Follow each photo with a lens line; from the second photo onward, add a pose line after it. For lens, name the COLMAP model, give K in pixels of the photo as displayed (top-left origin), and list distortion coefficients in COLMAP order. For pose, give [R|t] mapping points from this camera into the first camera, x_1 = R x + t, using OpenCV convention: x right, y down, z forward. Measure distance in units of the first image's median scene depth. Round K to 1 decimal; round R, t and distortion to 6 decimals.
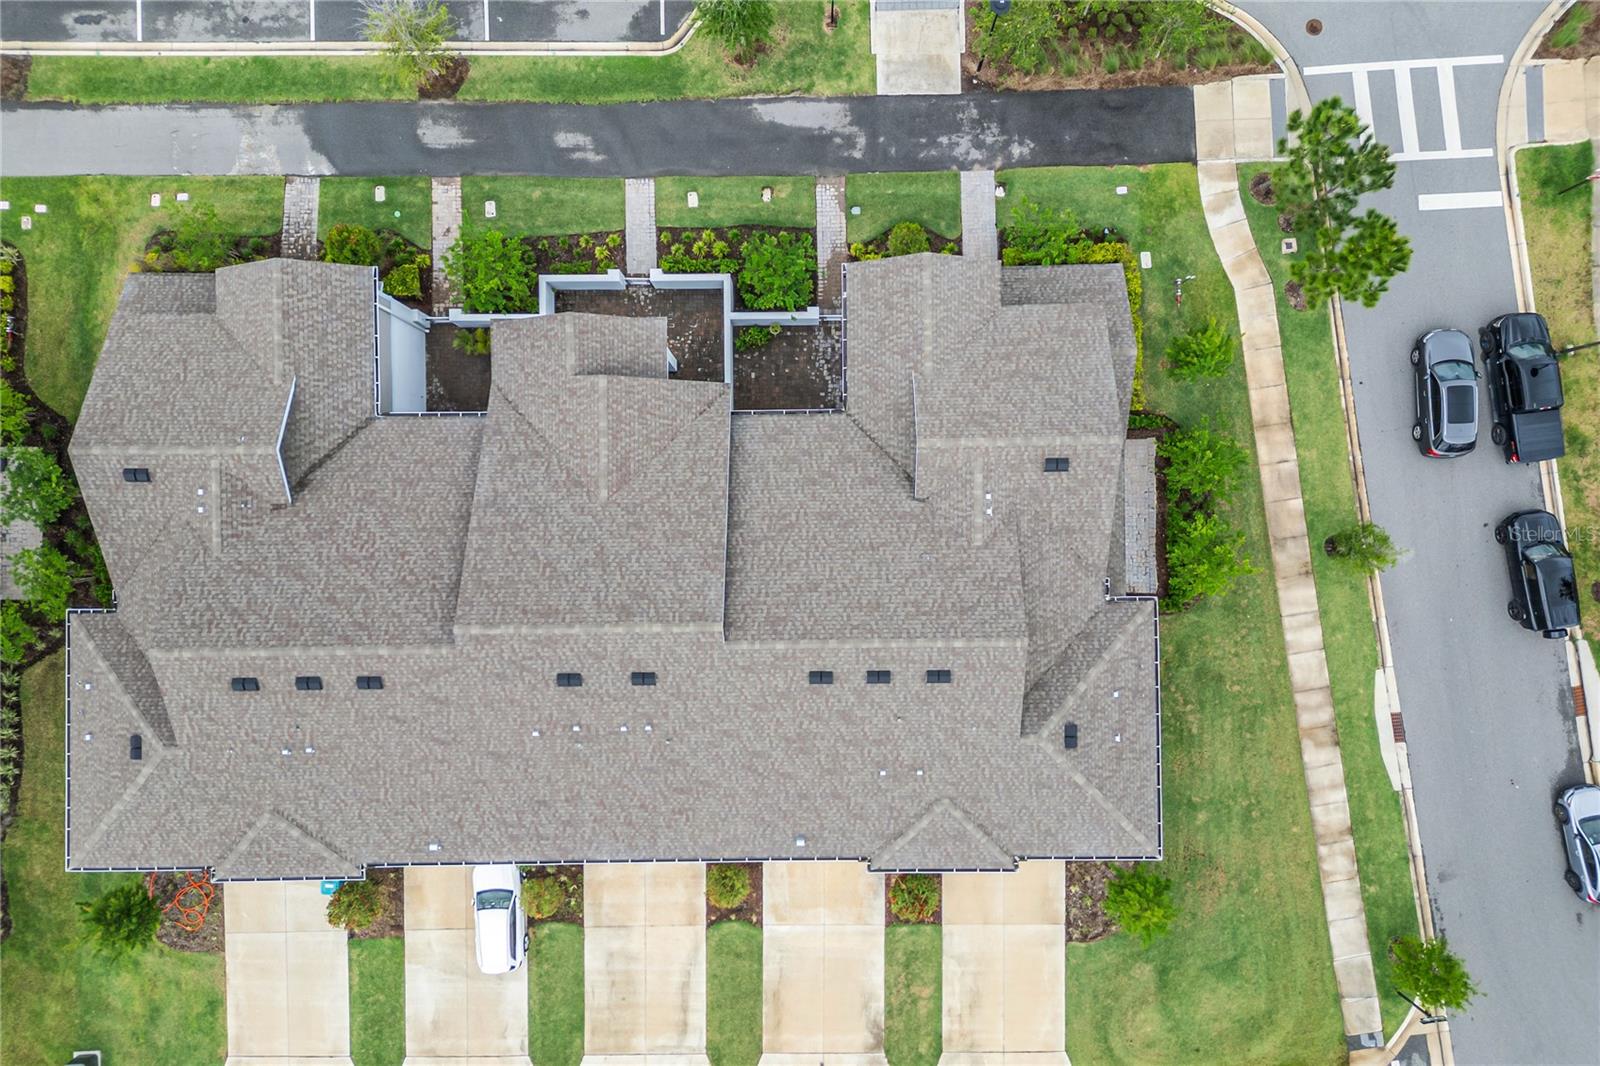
lens RADIAL K [[1129.8, 0, 813.4], [0, 1129.8, 533.8], [0, 0, 1]] dist [0.079421, -0.086454]
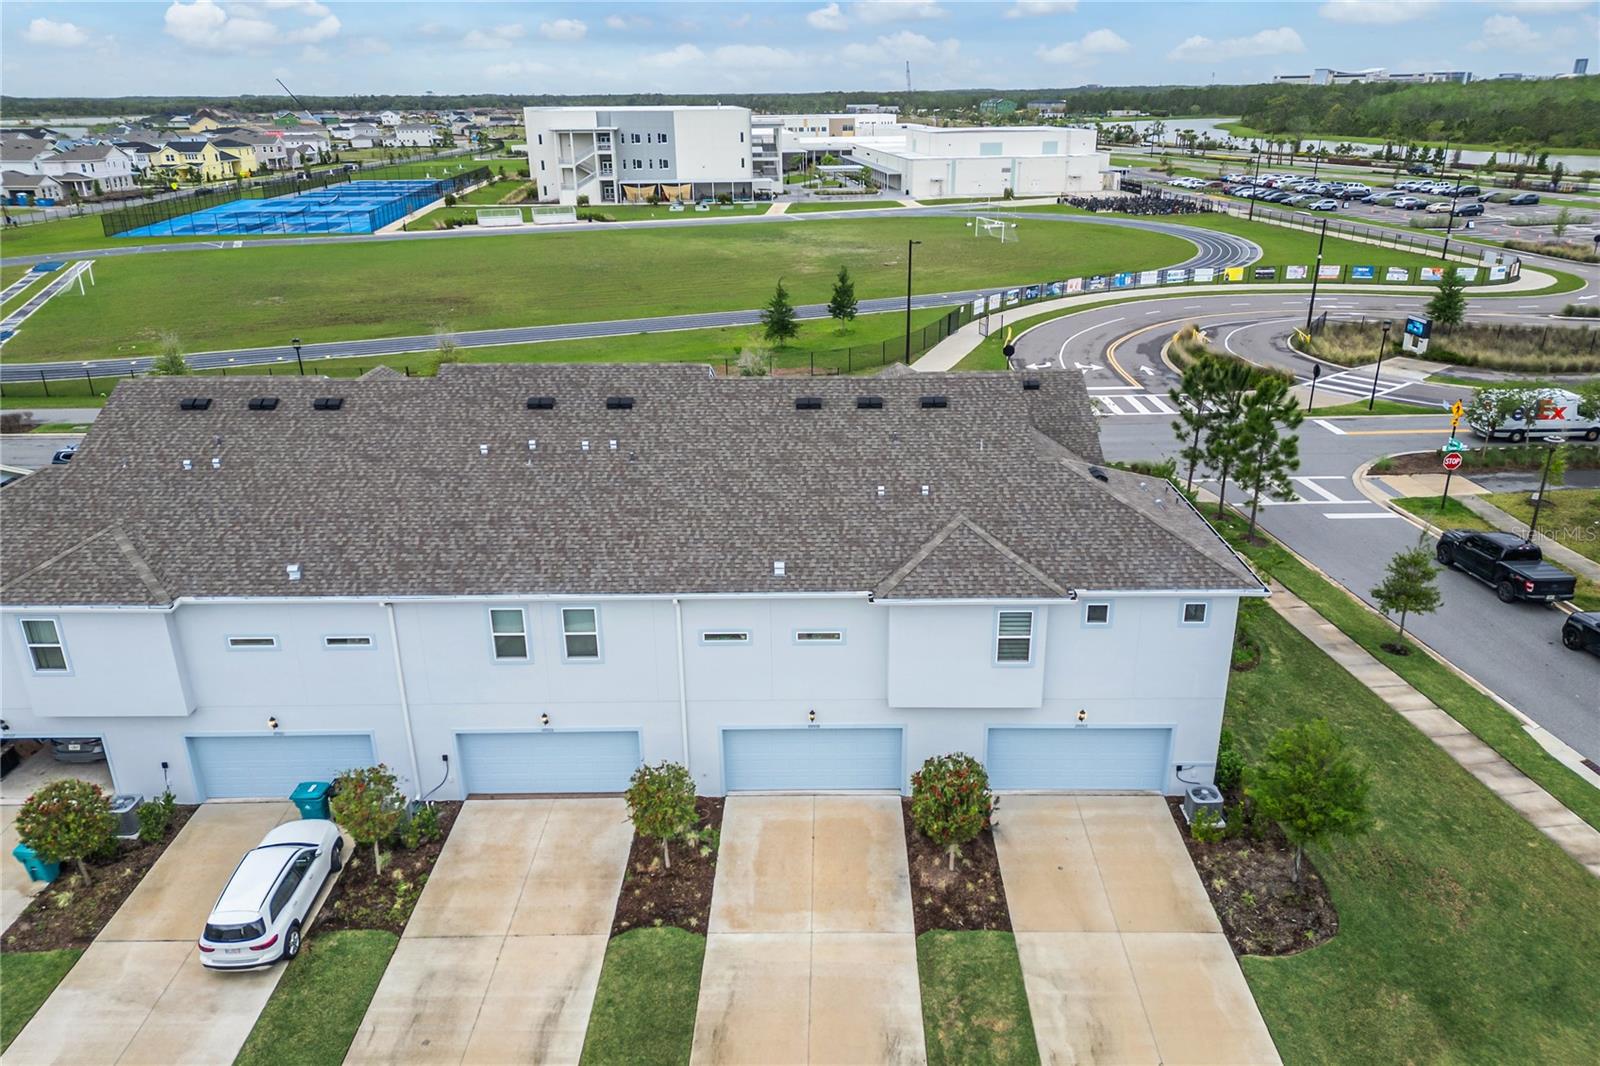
lens RADIAL K [[1129.8, 0, 813.4], [0, 1129.8, 533.8], [0, 0, 1]] dist [0.079421, -0.086454]
pose [[0.999924, 0.000681, -0.012277, 0.017578], [-0.011705, 0.358701, -0.933379, 0.821517], [0.003768, 0.933452, 0.358682, 0.601572]]
